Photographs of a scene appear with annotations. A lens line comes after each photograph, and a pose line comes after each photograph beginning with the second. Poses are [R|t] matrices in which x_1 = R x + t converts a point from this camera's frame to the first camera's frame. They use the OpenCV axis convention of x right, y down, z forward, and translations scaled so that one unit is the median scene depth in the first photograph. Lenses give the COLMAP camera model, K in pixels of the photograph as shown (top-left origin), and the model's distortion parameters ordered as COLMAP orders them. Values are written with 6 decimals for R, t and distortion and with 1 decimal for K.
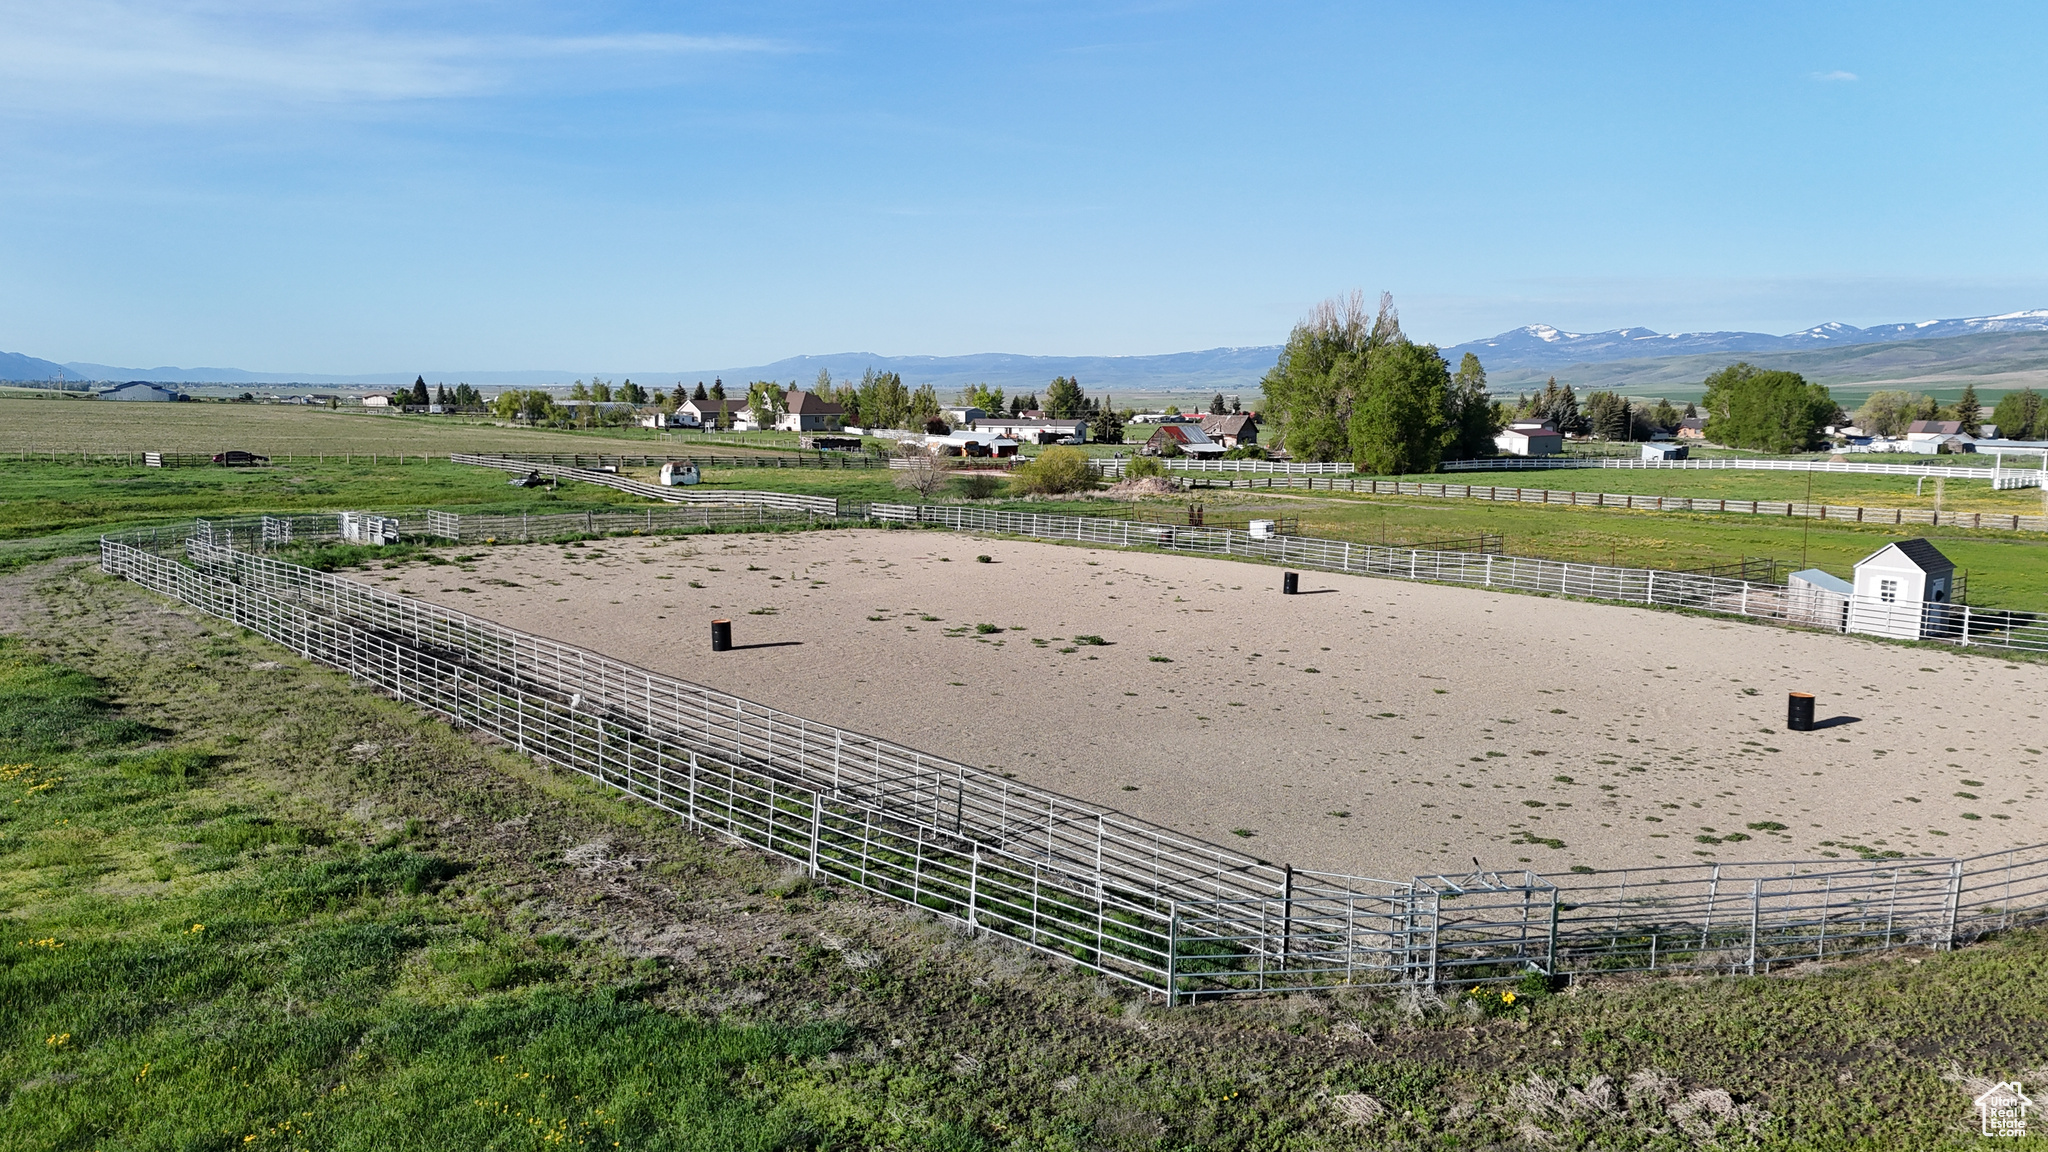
lens RADIAL K [[1485.7, 0, 1020.2], [0, 1485.7, 541.9], [0, 0, 1]] dist [0.083339, -0.077047]
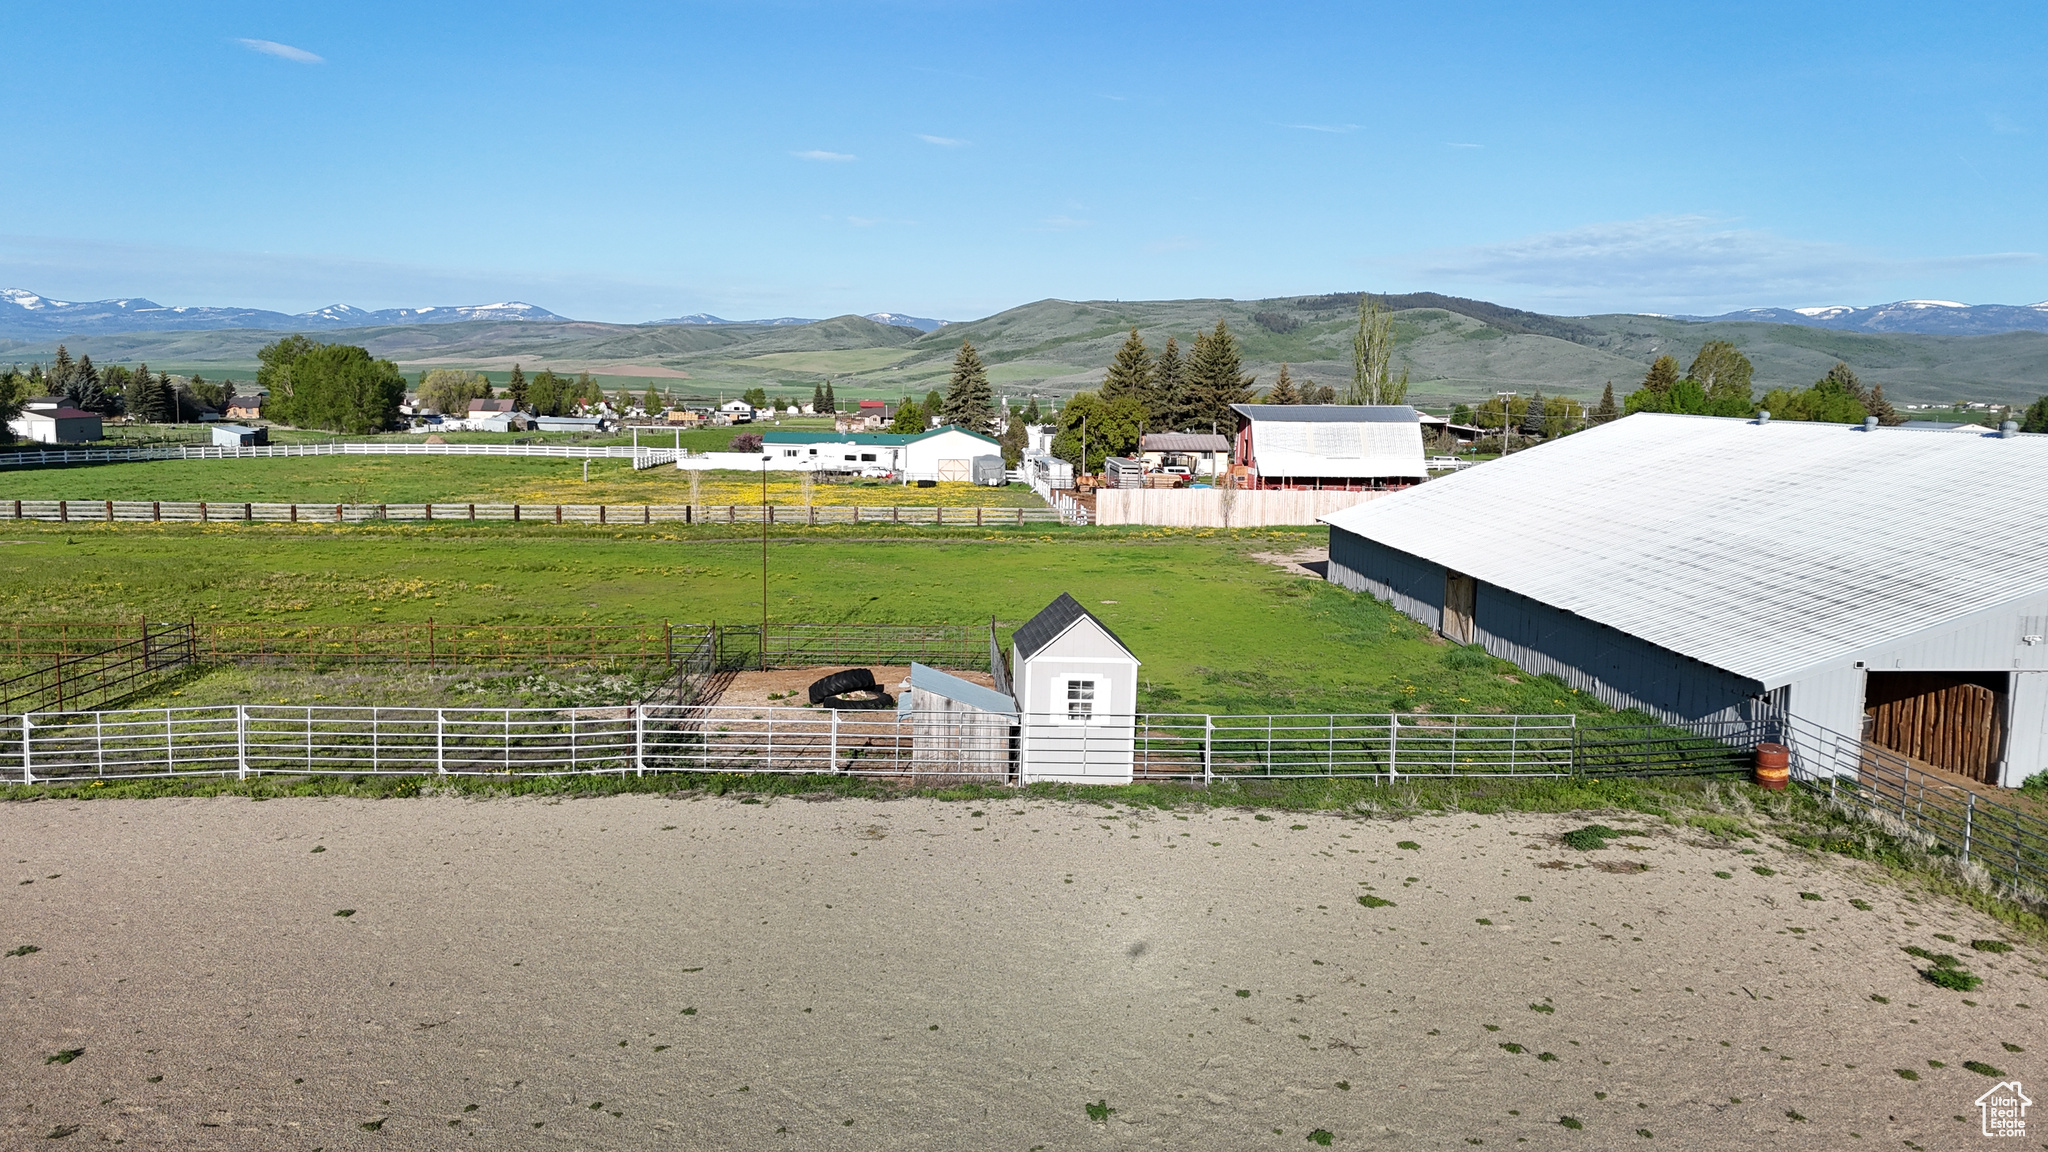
lens RADIAL K [[1485.7, 0, 1024.0], [0, 1485.7, 579.3], [0, 0, 1]] dist [0.083339, -0.077047]
pose [[0.614768, -0.100940, 0.782222, 0.025391], [0.071017, 0.994832, 0.072562, -0.008960], [-0.785504, 0.010942, 0.618760, 0.119503]]
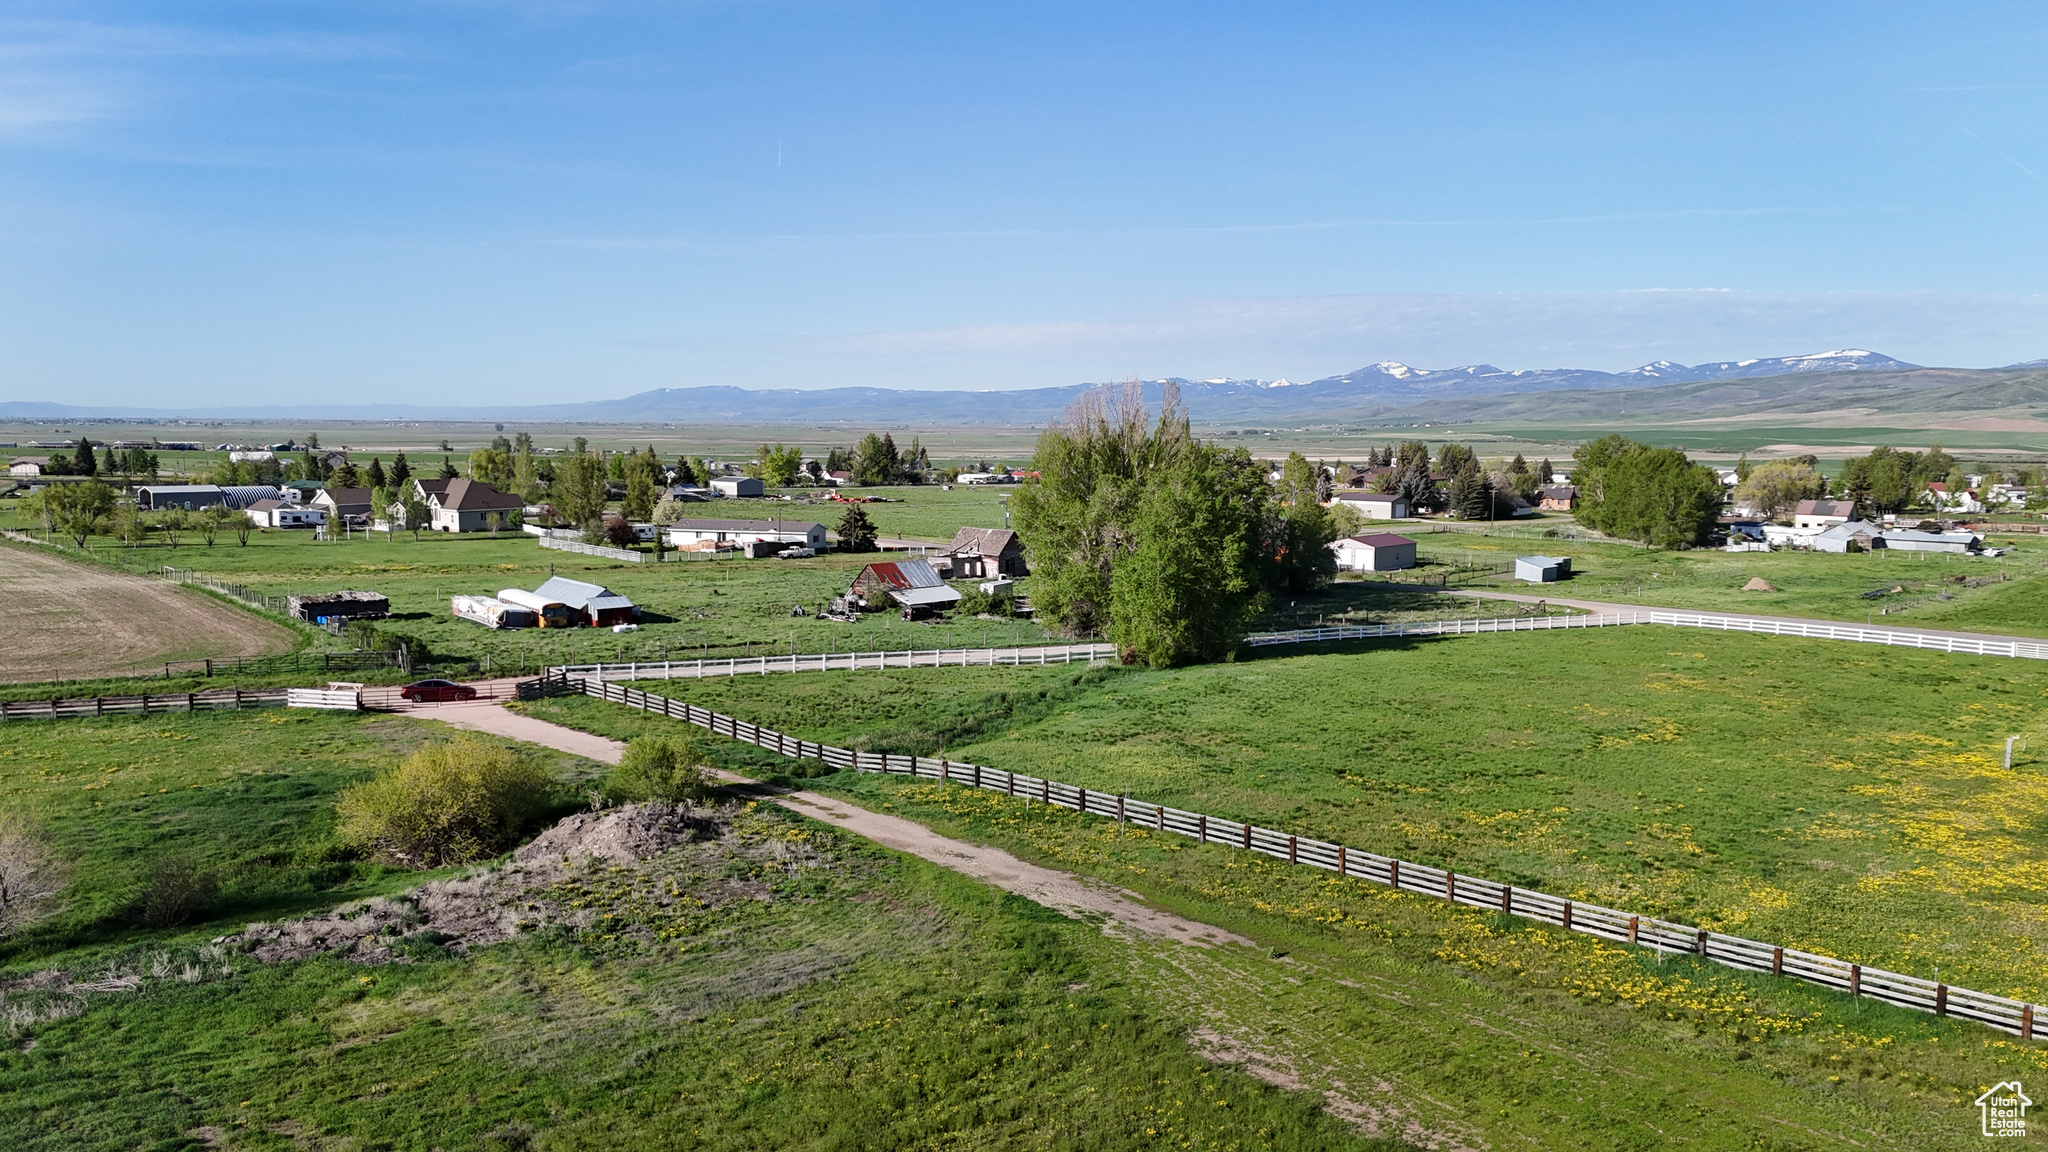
lens RADIAL K [[1485.7, 0, 1019.6], [0, 1485.7, 568.6], [0, 0, 1]] dist [0.083339, -0.077047]
pose [[0.996093, -0.008679, 0.087885, 0.076297], [0.009150, 0.999946, -0.004960, -0.052183], [-0.087837, 0.005745, 0.996118, 0.214591]]
